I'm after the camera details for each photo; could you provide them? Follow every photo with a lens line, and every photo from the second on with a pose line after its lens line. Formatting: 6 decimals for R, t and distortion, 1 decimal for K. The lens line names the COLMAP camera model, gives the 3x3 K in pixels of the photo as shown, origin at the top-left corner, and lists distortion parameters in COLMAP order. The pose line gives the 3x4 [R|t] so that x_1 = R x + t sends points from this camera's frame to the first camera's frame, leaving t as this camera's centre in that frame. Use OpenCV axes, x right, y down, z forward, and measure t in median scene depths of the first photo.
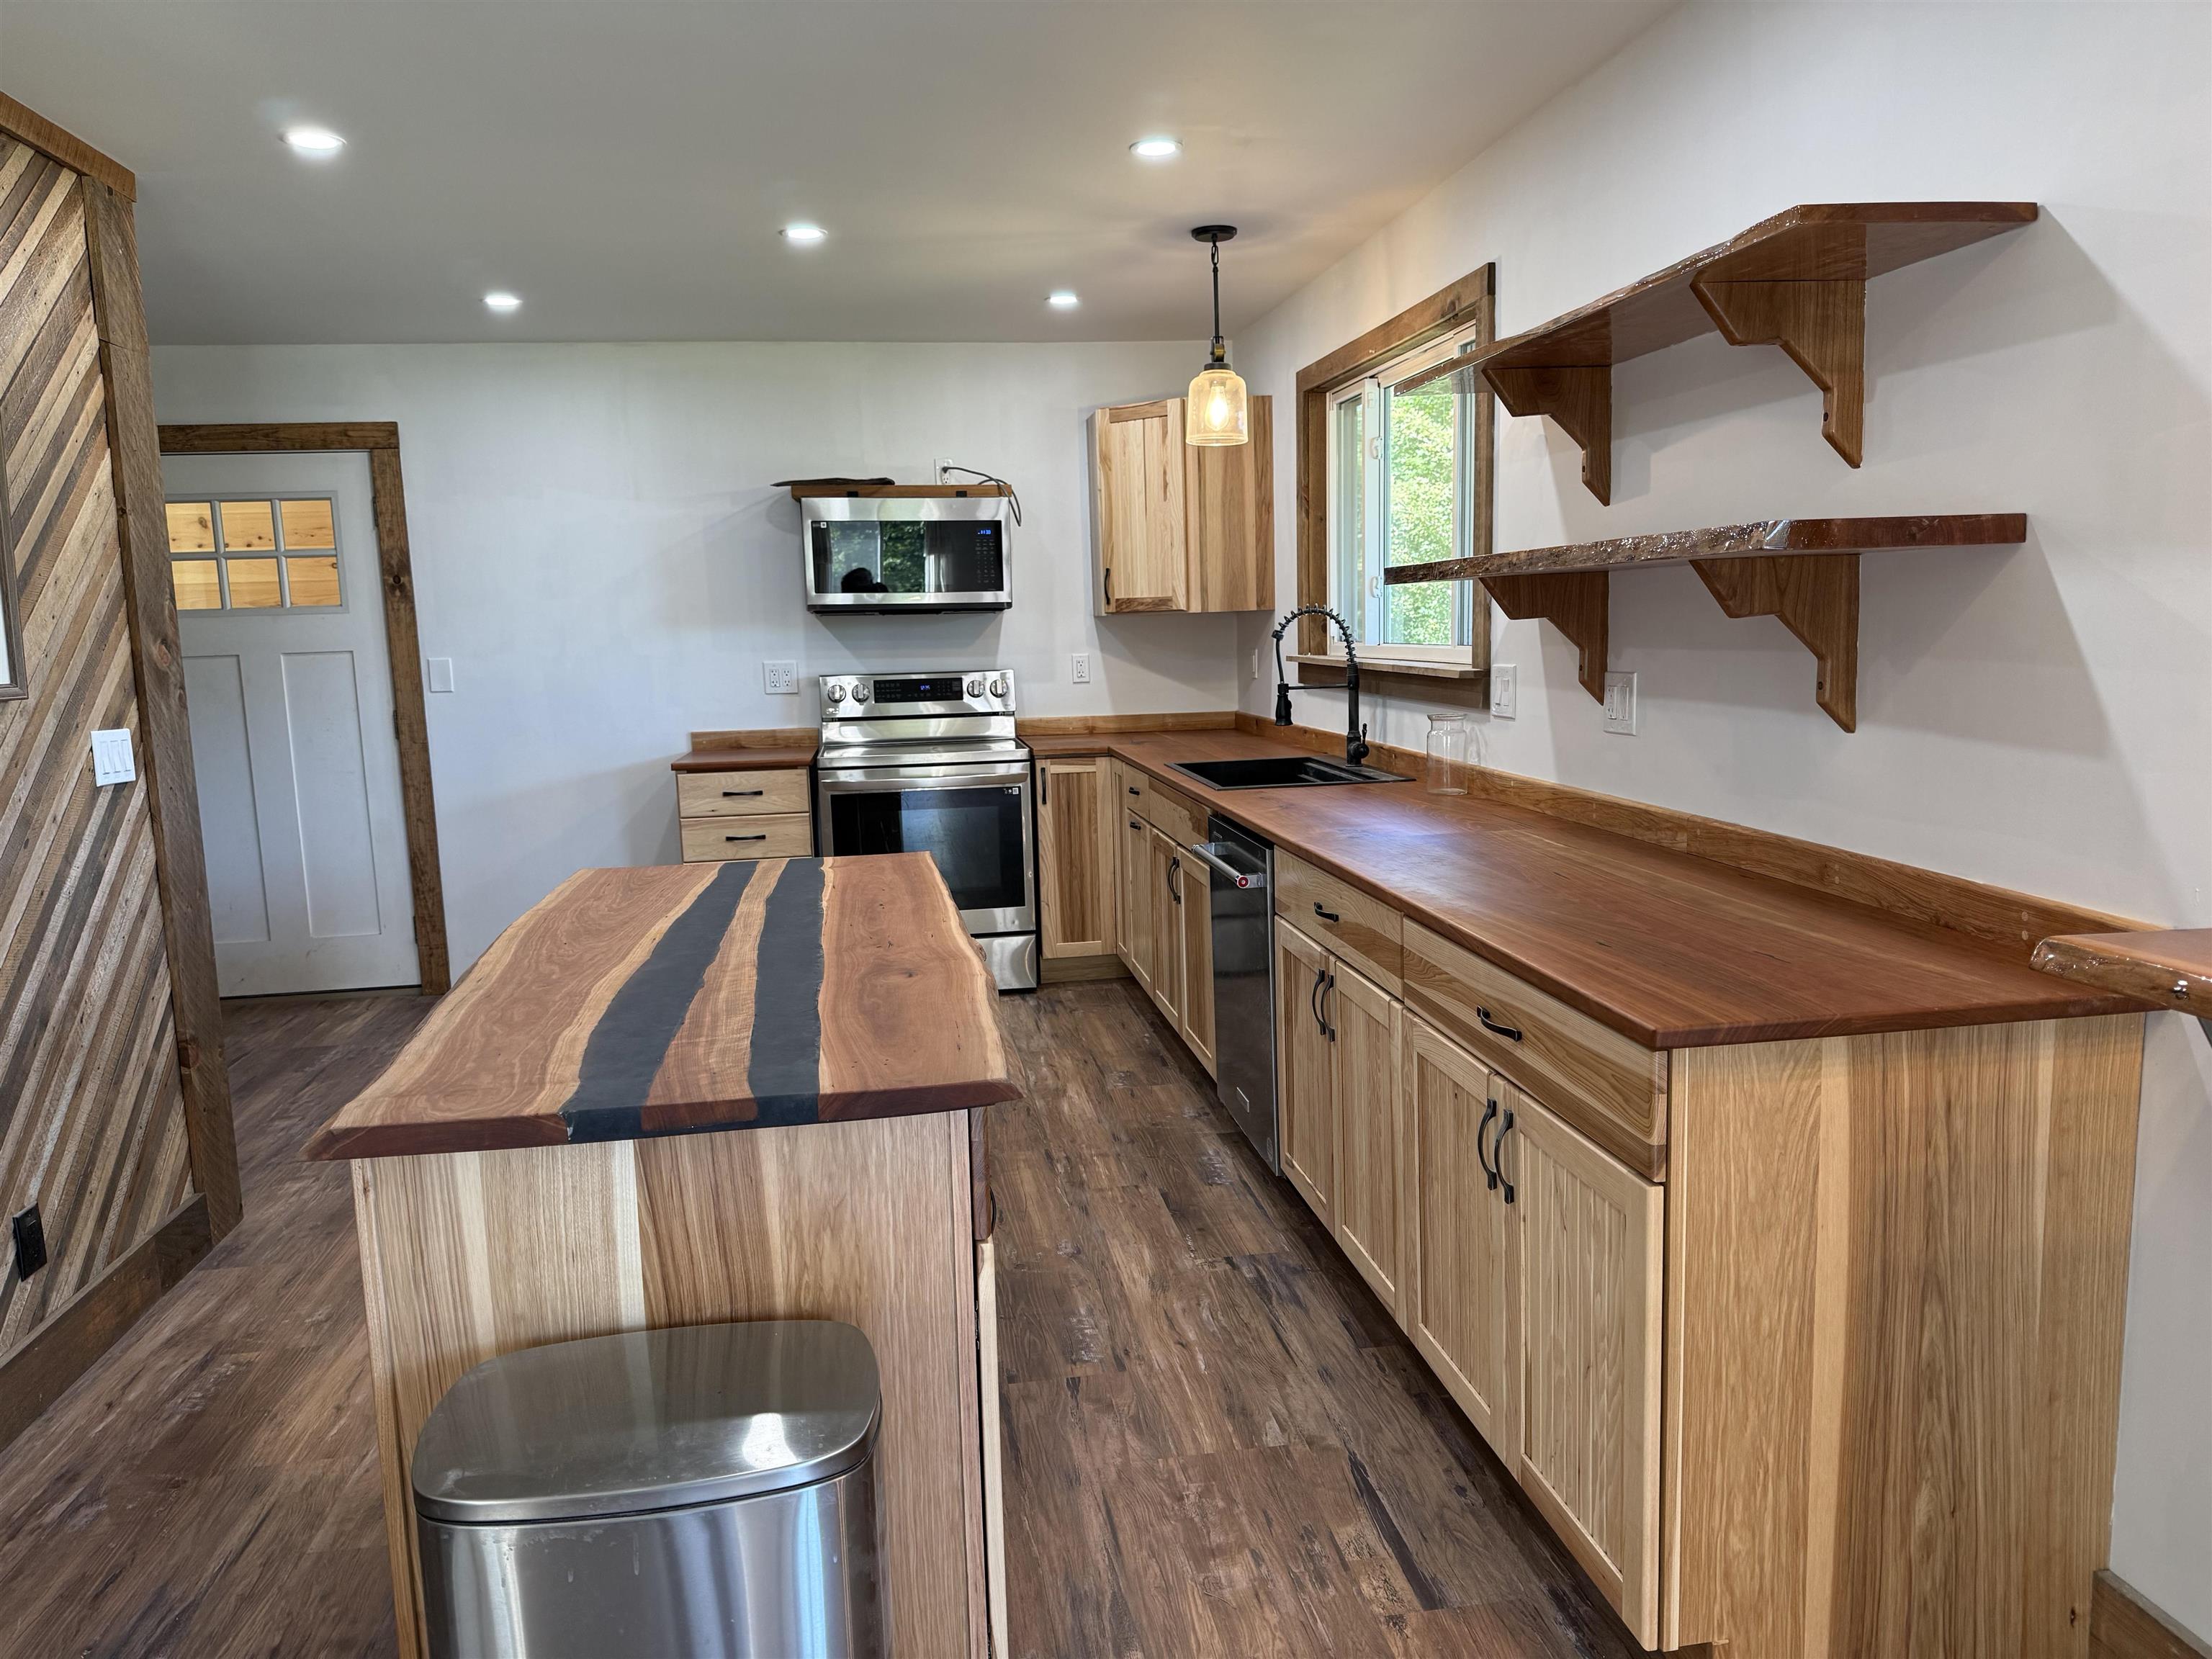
lens RADIAL K [[1518.8, 0, 1106.0], [0, 1518.8, 829.5], [0, 0, 1]] dist [0.093172, -0.147923]
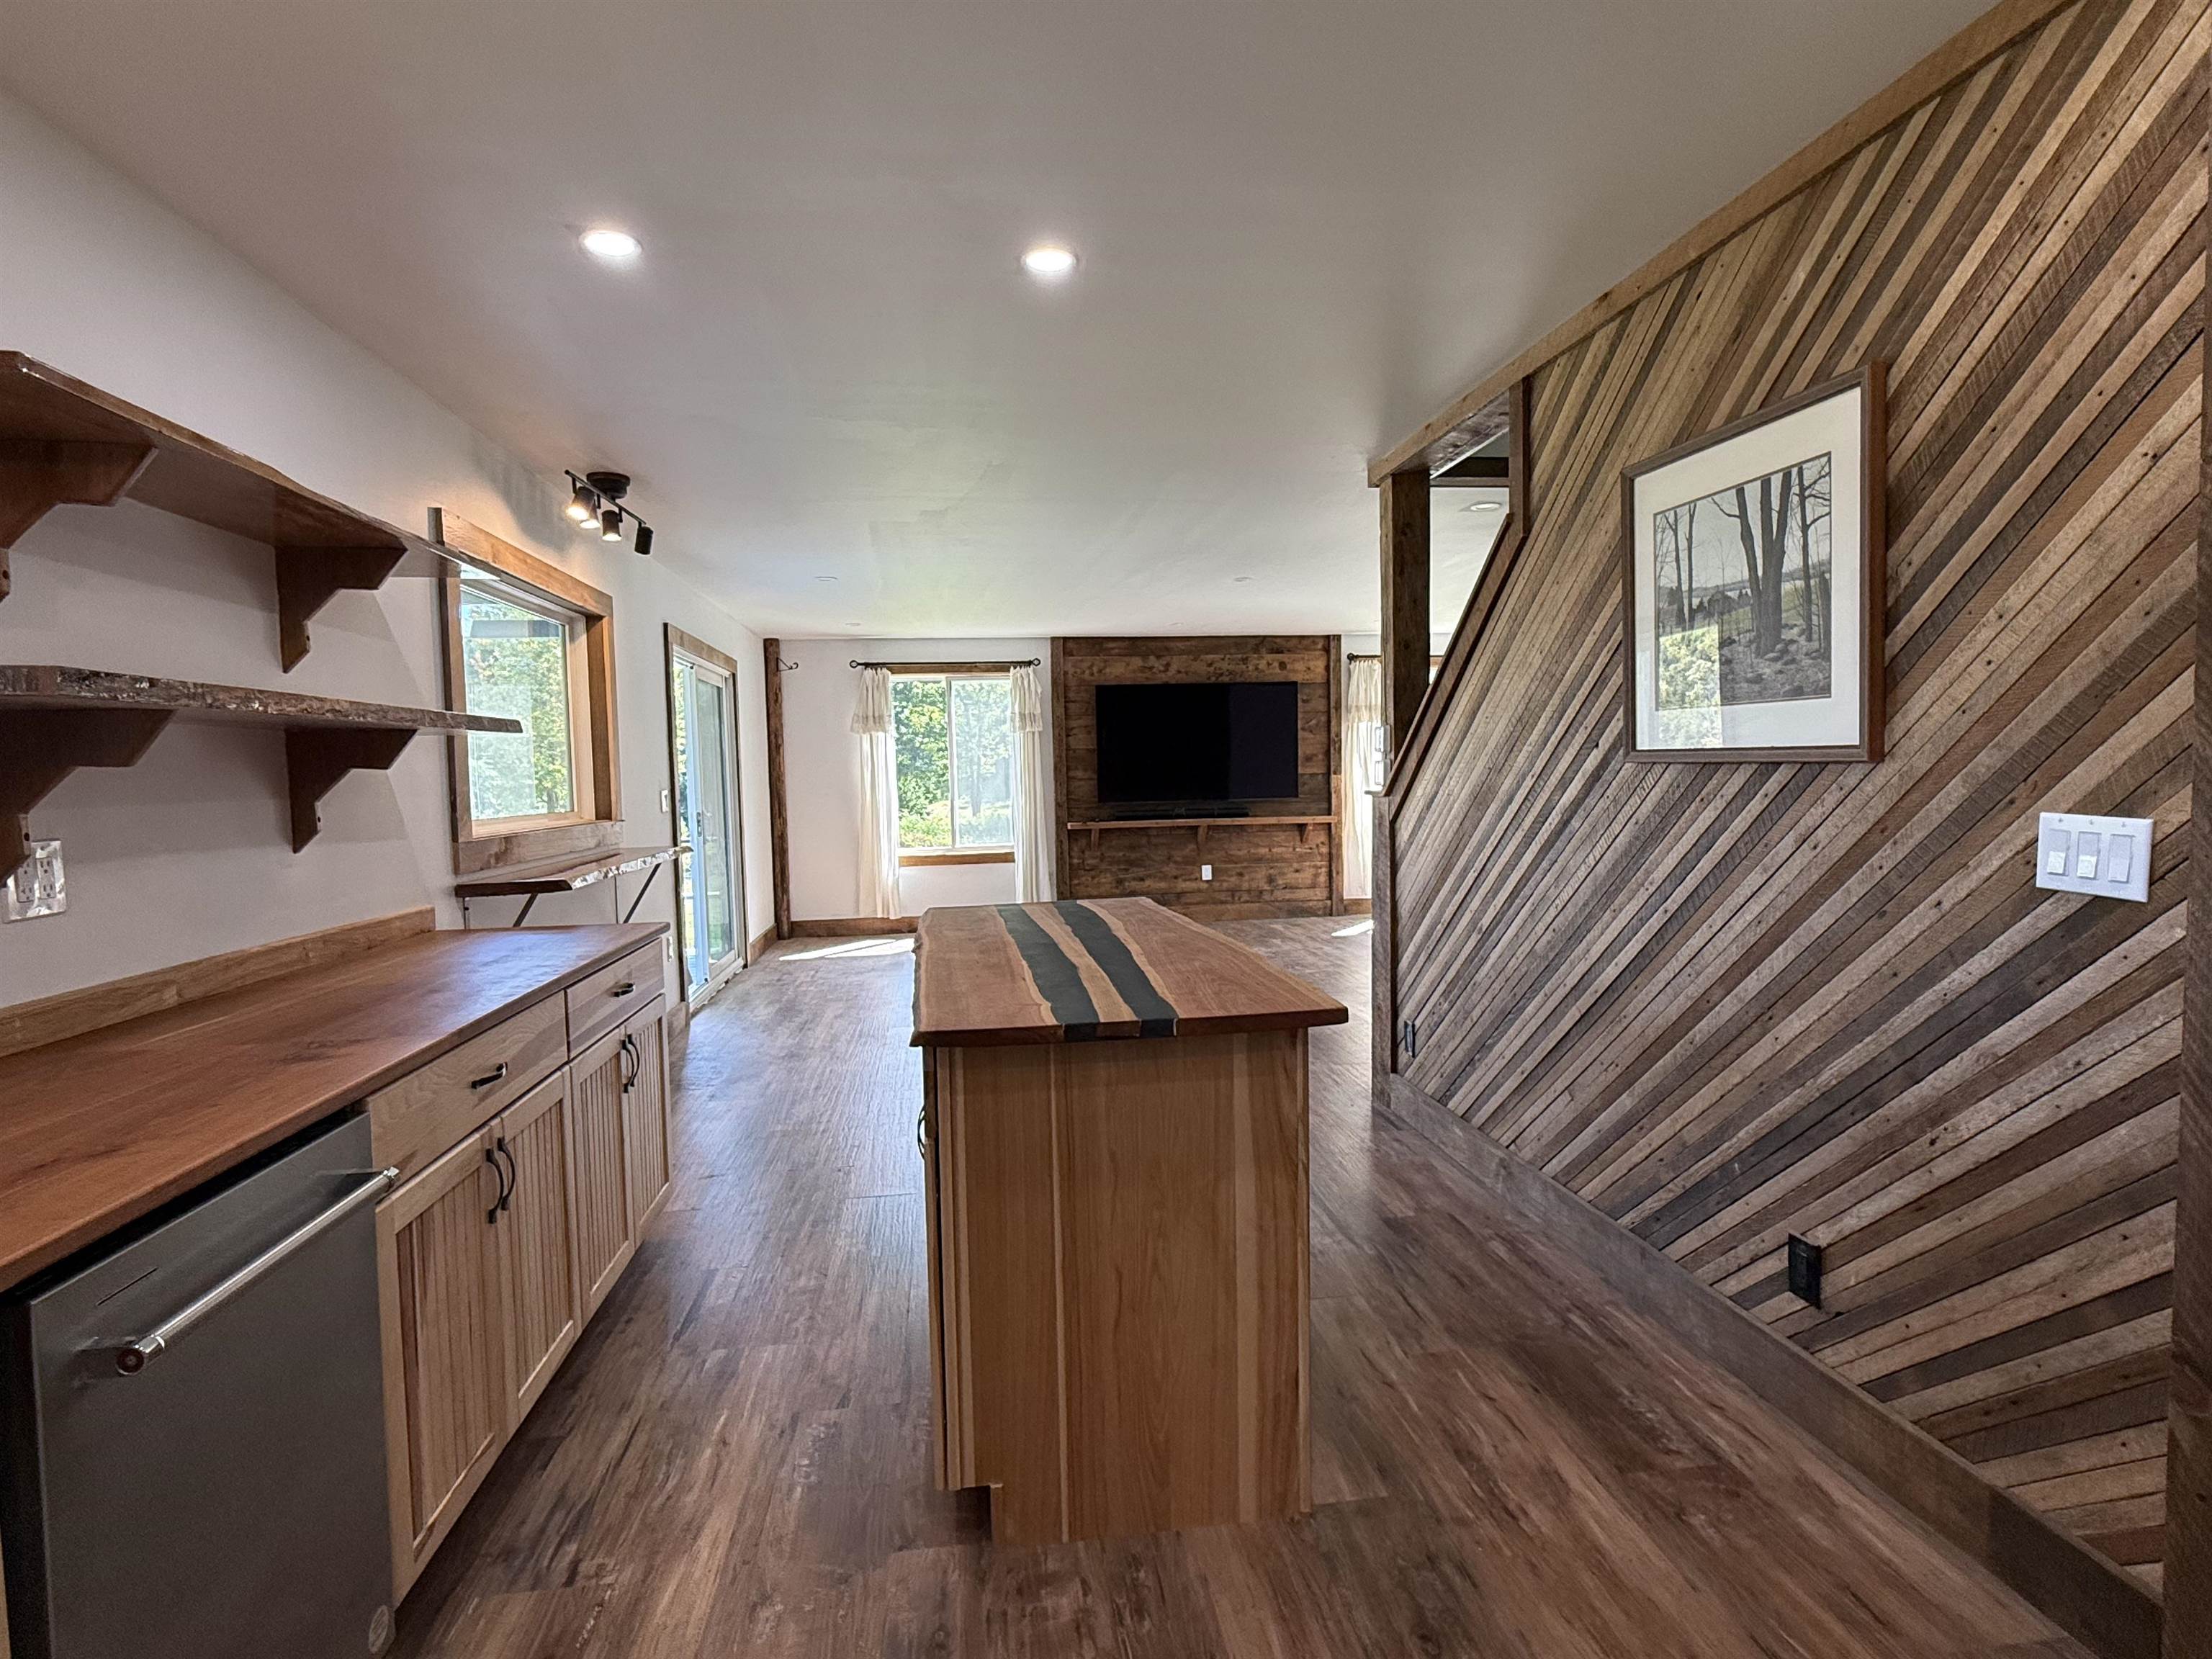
lens RADIAL K [[1155.9, 0, 1106.0], [0, 1155.9, 829.5], [0, 0, 1]] dist [-0.000021, -0.000006]
pose [[-0.998279, 0.052375, 0.026389, -0.242368], [0.056419, 0.980497, 0.188262, -0.195201], [-0.016014, 0.189427, -0.981764, 1.634089]]
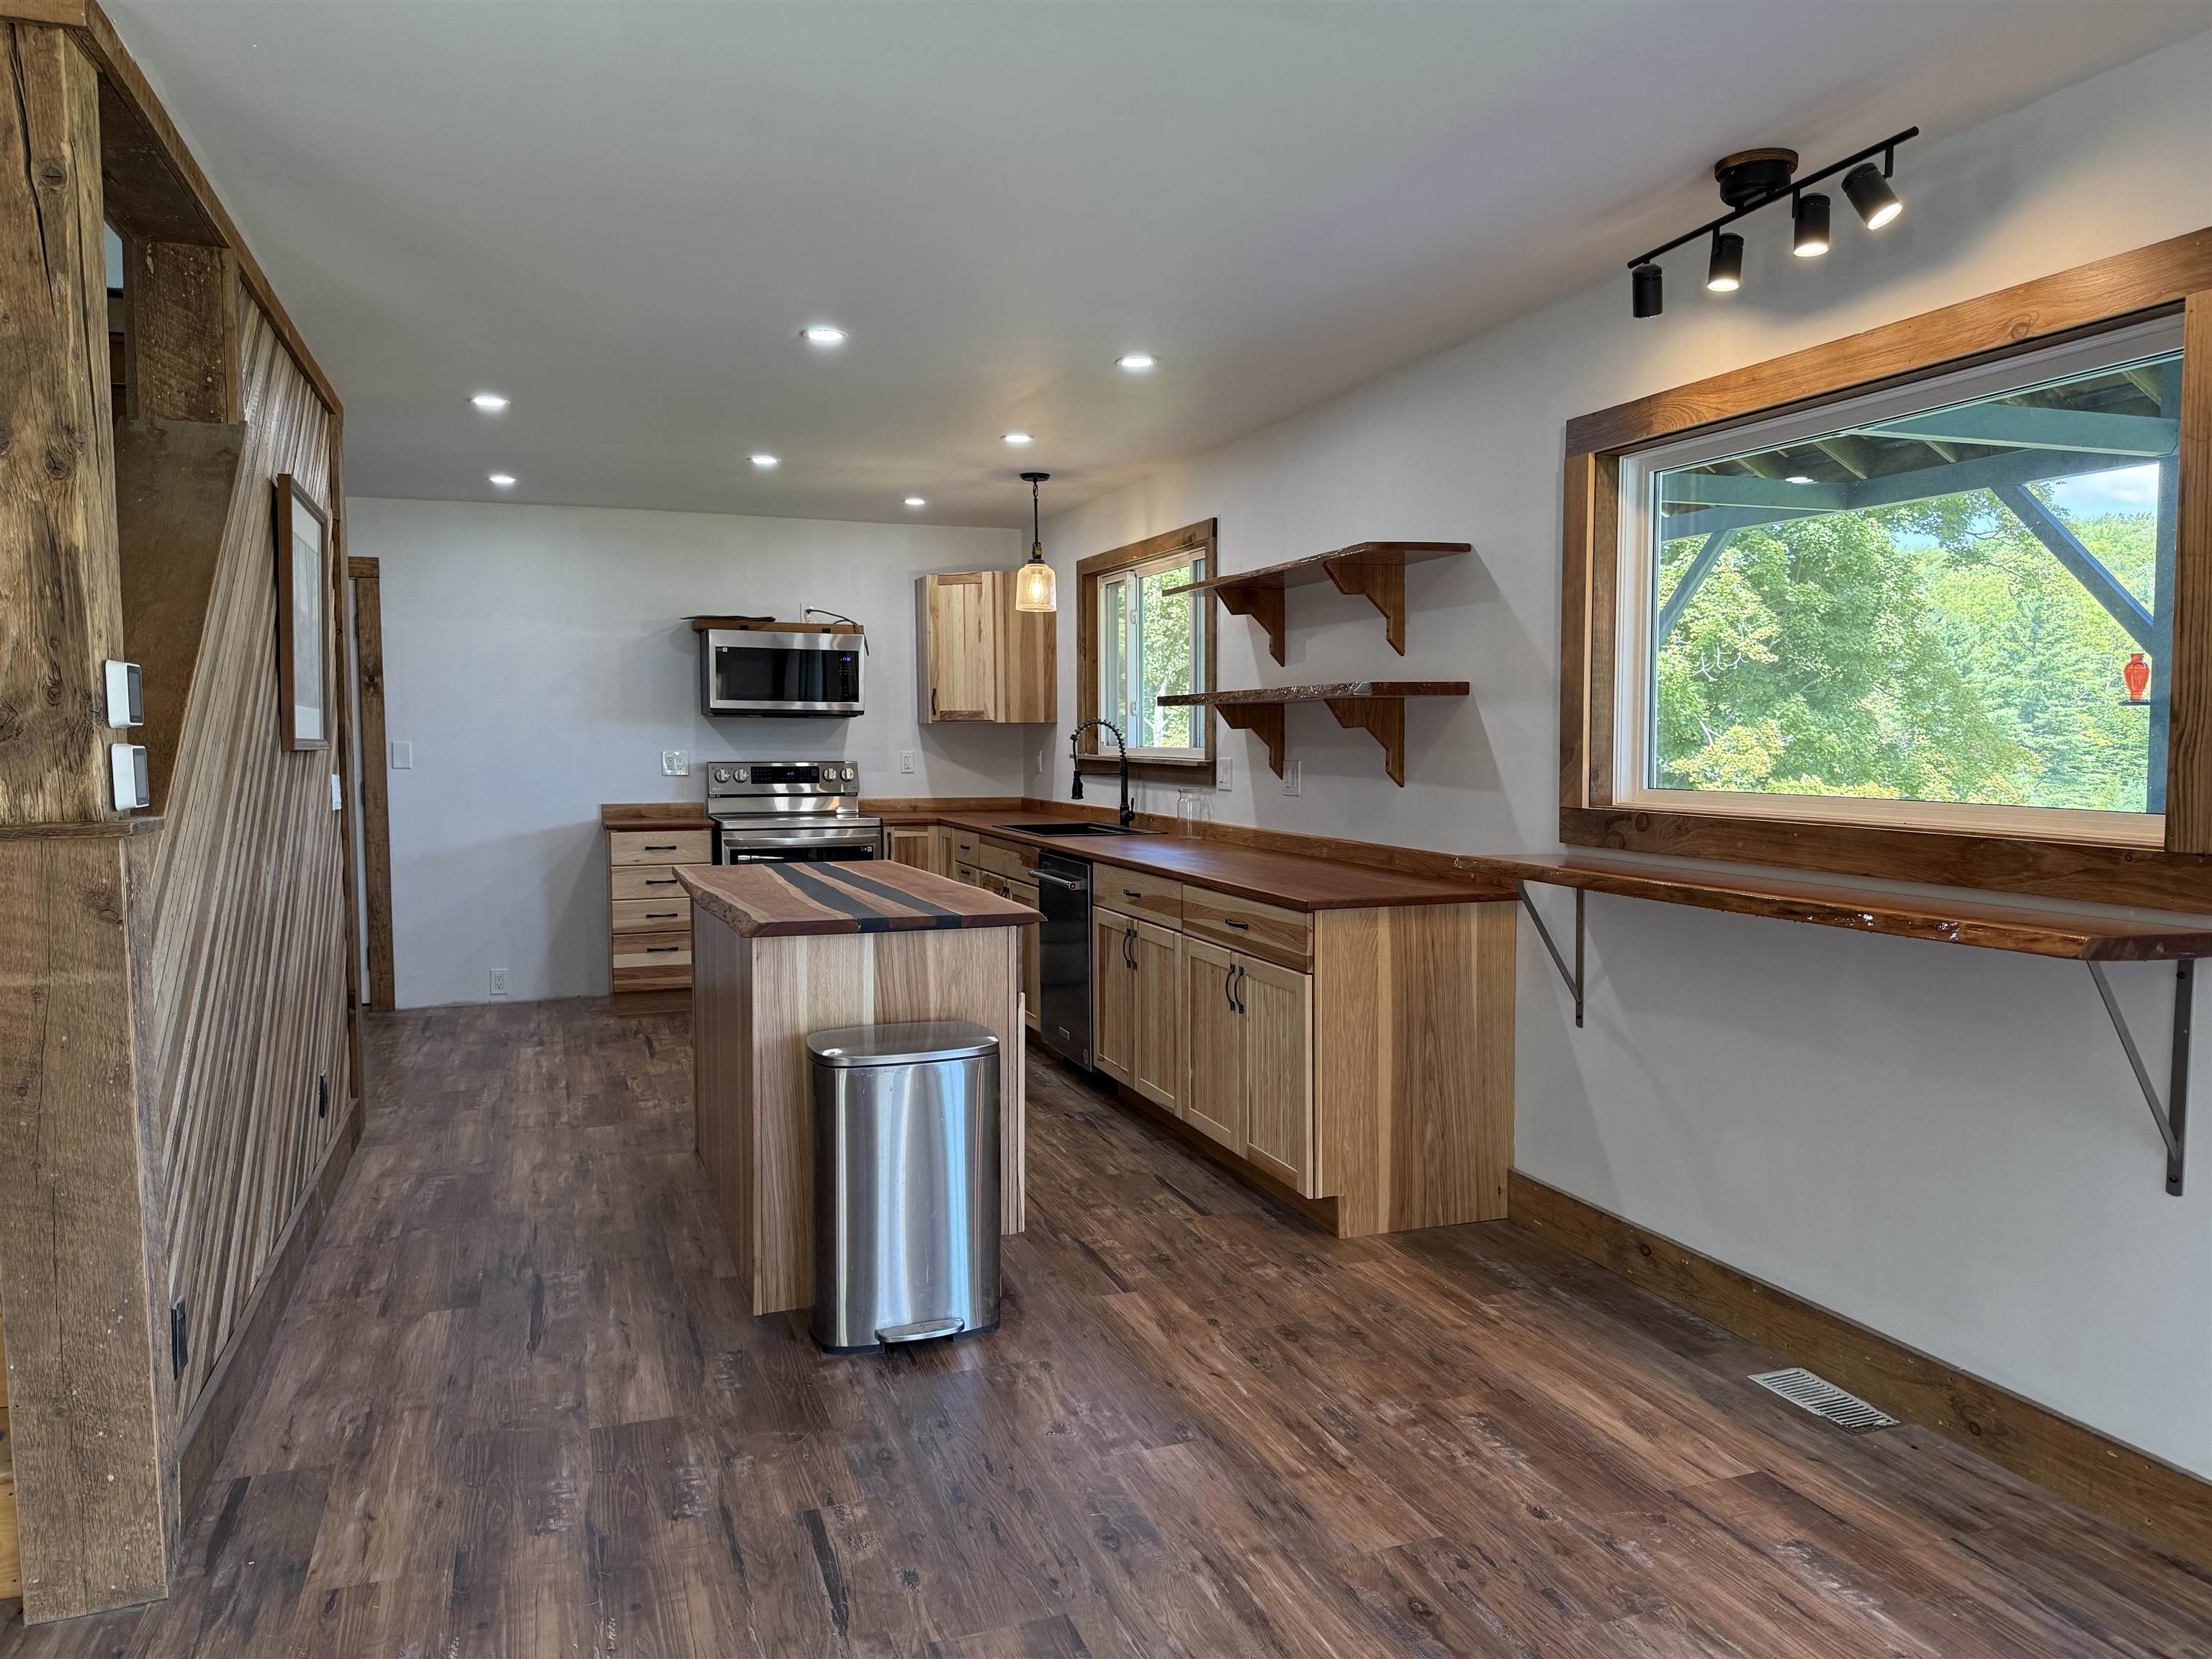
lens RADIAL K [[1518.8, 0, 1106.0], [0, 1518.8, 829.5], [0, 0, 1]] dist [0.093172, -0.147923]
pose [[0.979589, 0.016207, 0.200356, -0.224834], [-0.000362, 0.996885, -0.078869, 0.115836], [-0.201010, 0.077186, 0.976544, -0.664344]]
